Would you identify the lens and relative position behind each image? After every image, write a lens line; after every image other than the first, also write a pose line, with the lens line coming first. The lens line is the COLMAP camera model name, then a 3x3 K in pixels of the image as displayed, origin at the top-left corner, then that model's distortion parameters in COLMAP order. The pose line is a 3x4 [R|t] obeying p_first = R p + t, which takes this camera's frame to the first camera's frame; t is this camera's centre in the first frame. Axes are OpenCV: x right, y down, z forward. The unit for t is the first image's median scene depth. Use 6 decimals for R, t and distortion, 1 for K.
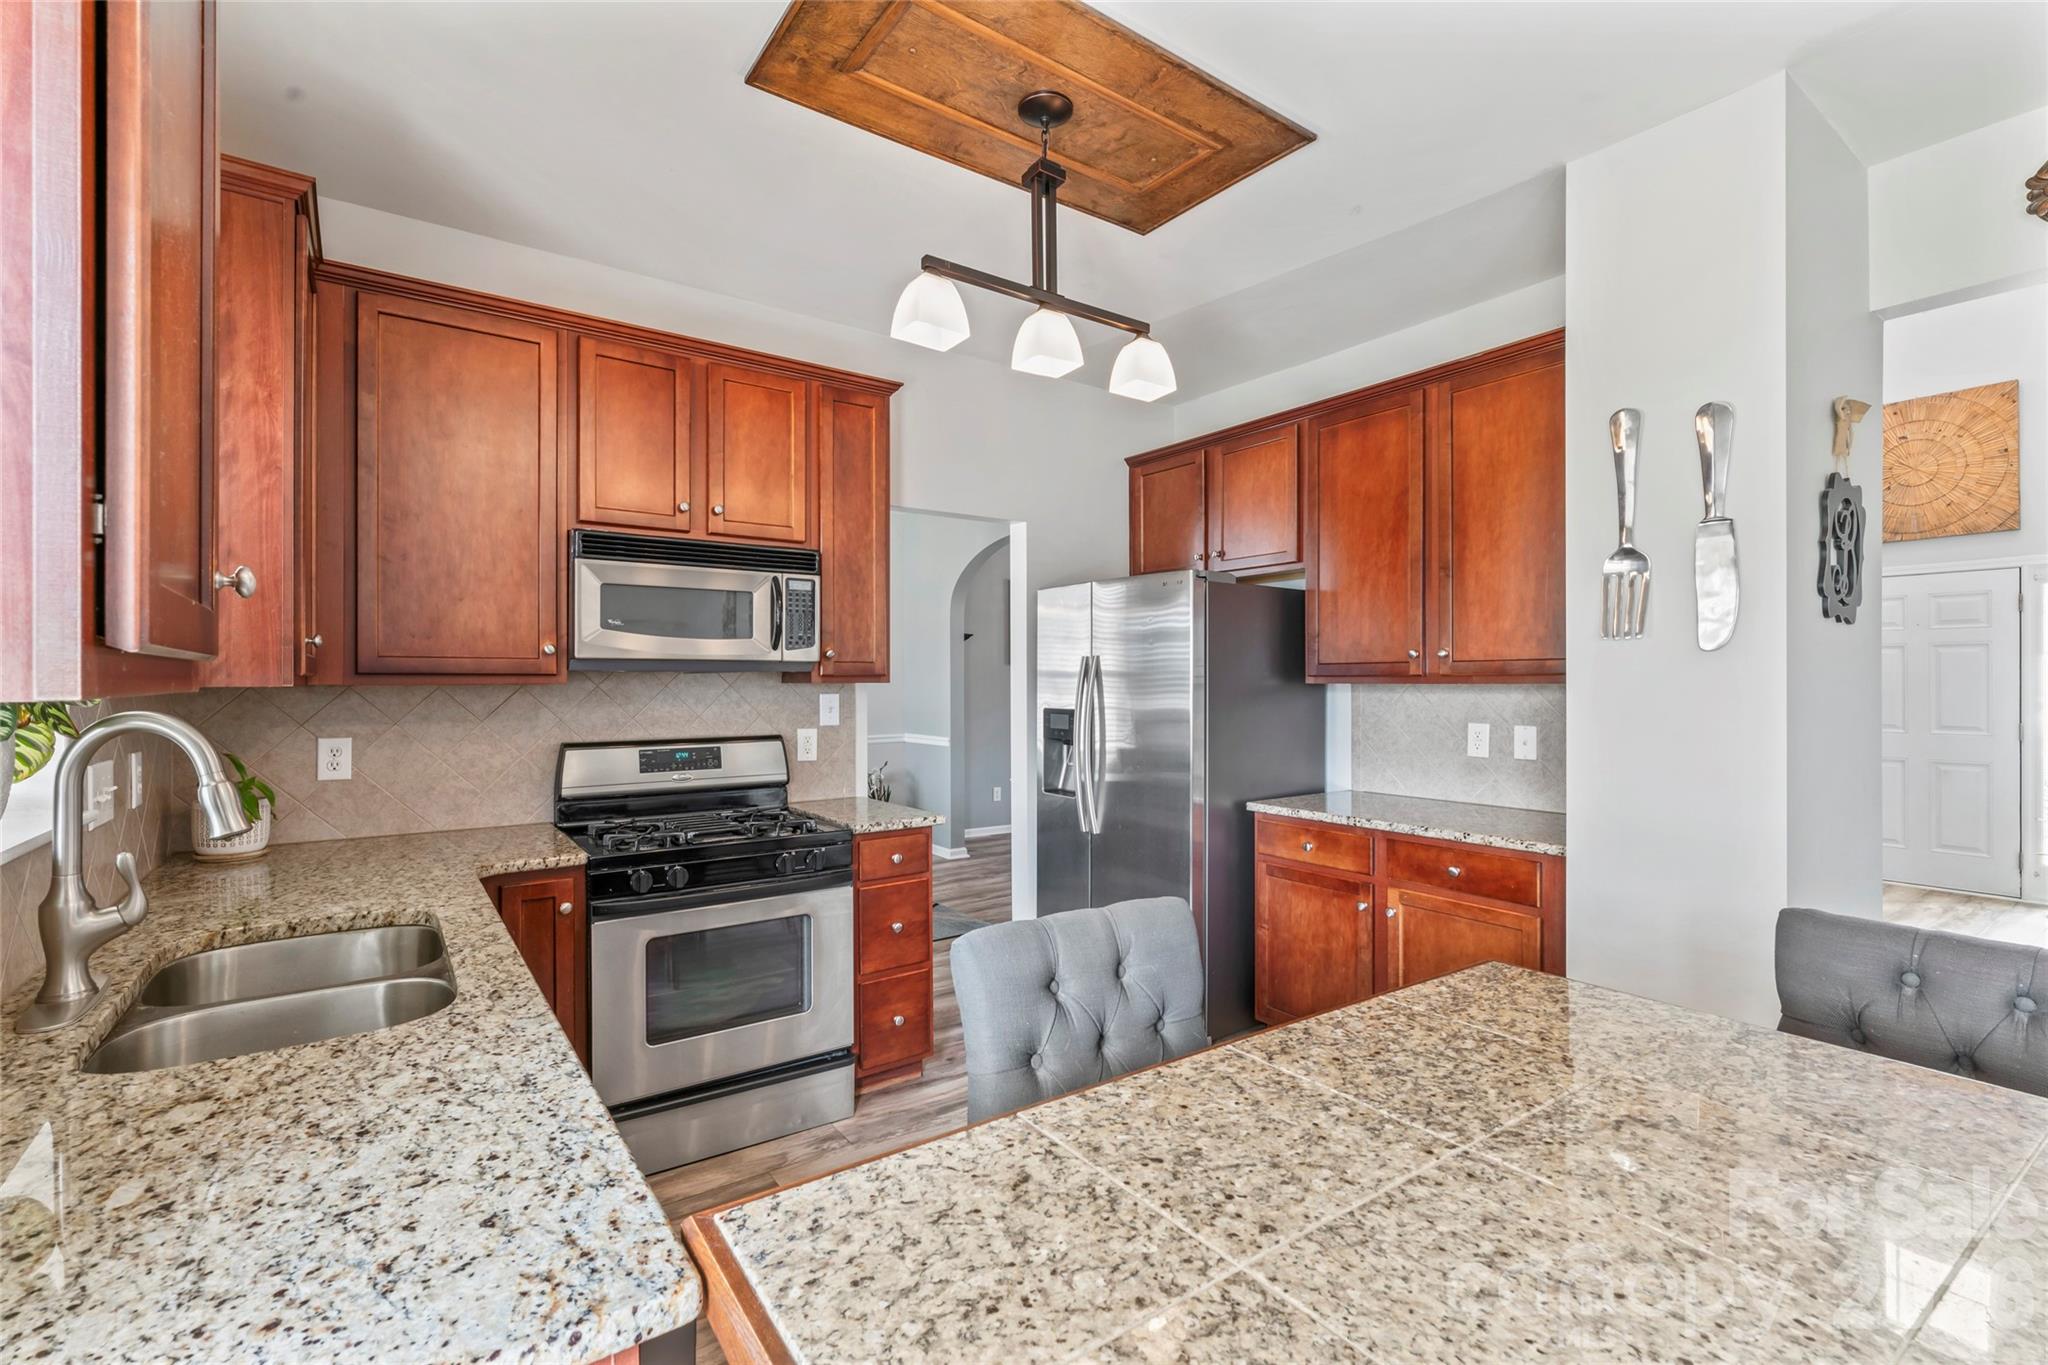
lens RADIAL K [[910.6, 0, 1015.1], [0, 910.6, 665.9], [0, 0, 1]] dist [-0.000045, -0.000043]
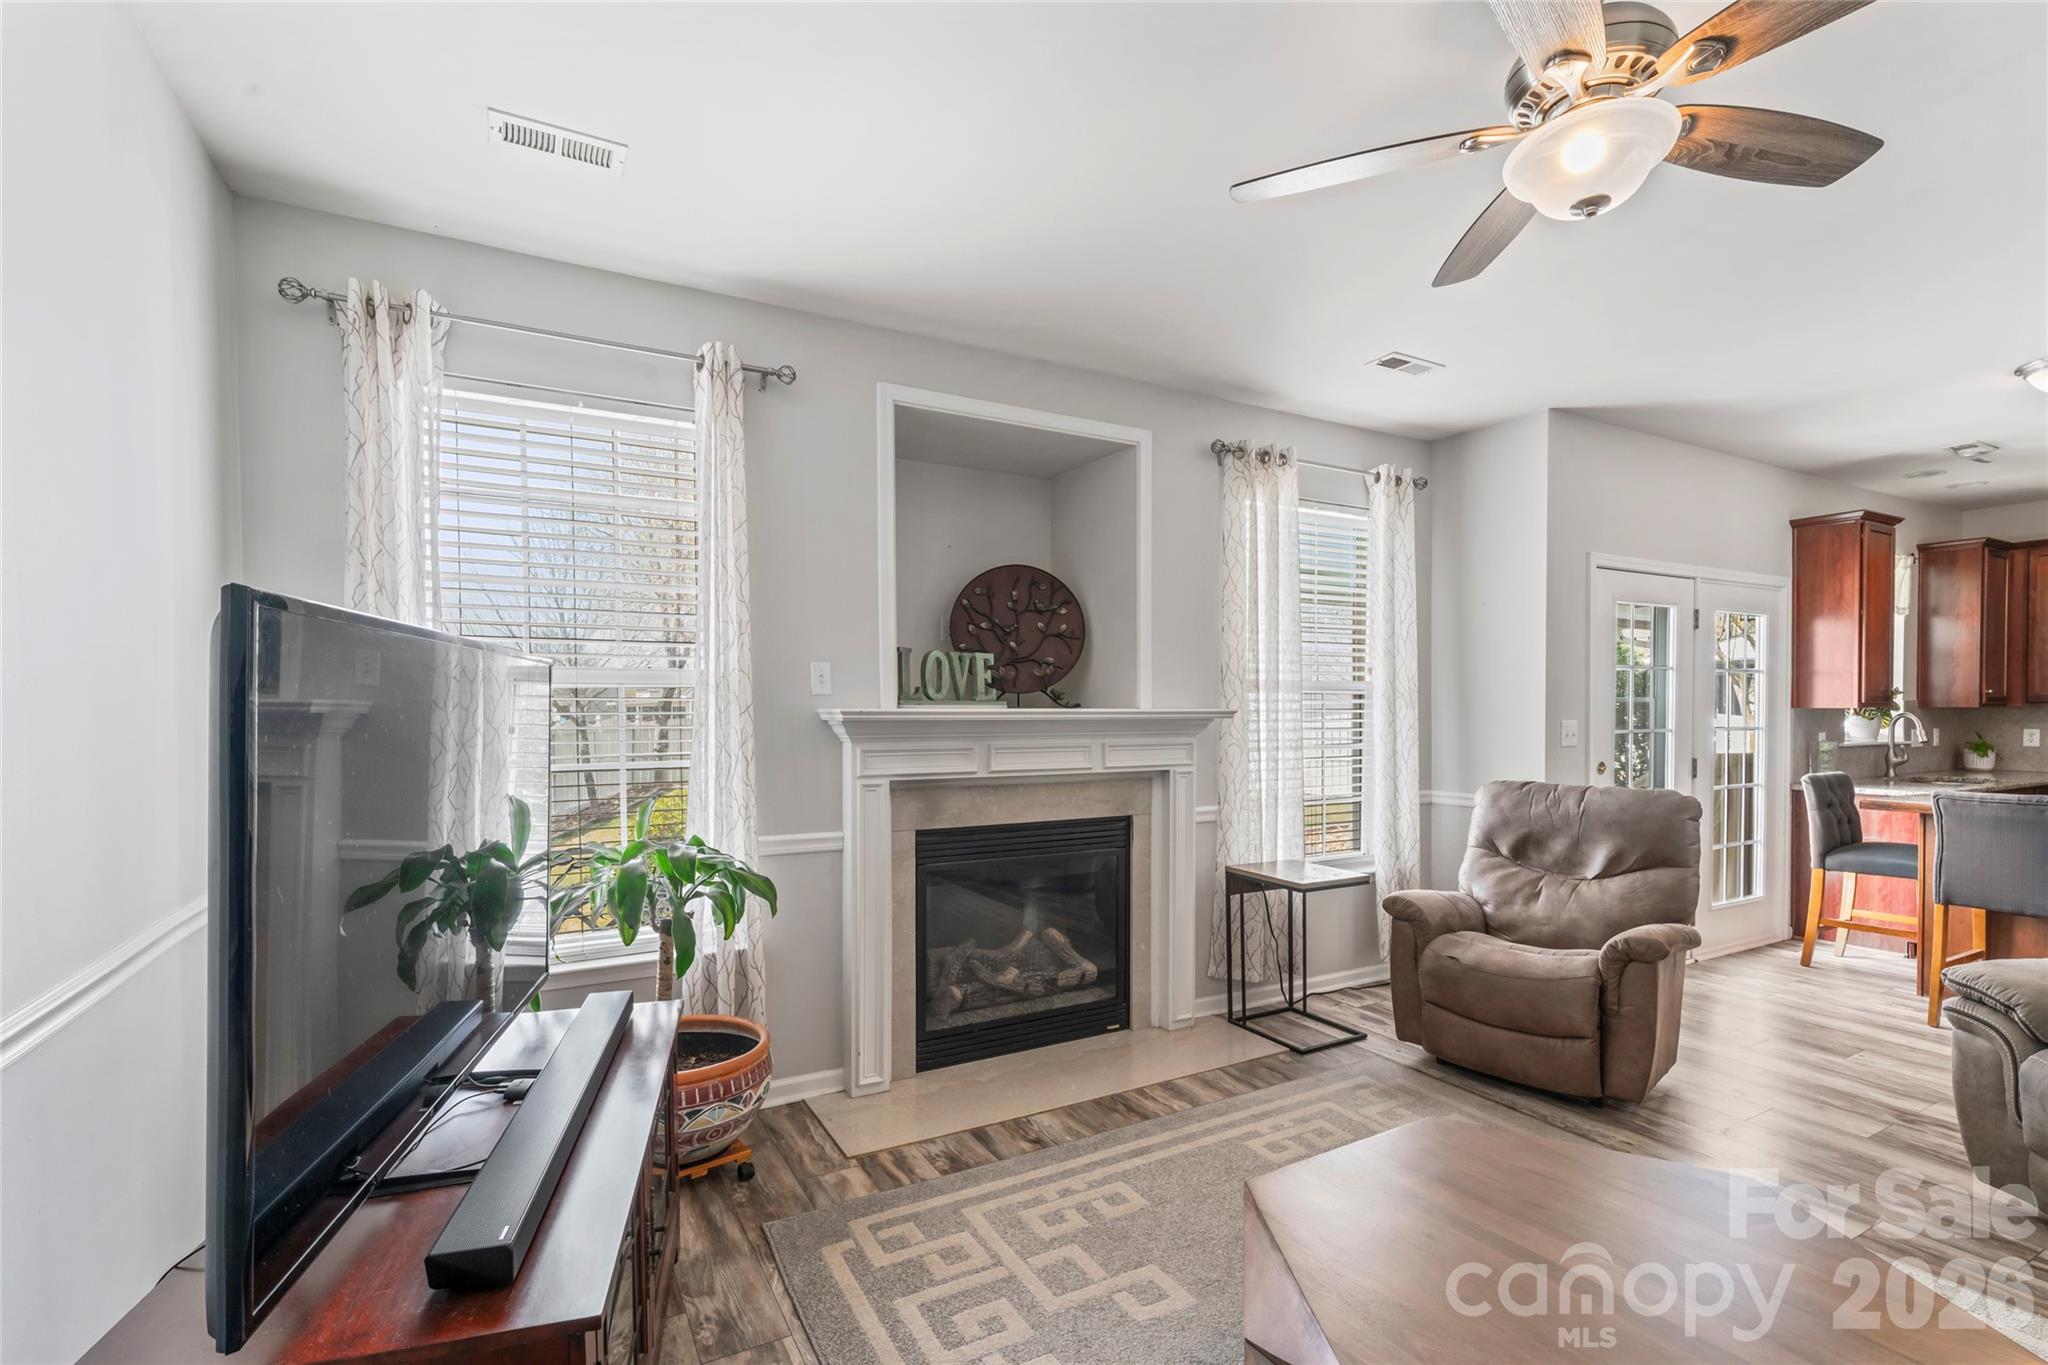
lens RADIAL K [[925.0, 0, 1022.9], [0, 925.0, 703.8], [0, 0, 1]] dist [0.001237, 0.000270]
pose [[-0.112342, 0.003034, -0.993665, 2.299623], [0.012943, 0.999915, 0.001590, -0.028649], [0.993585, -0.012682, -0.112372, -1.579718]]
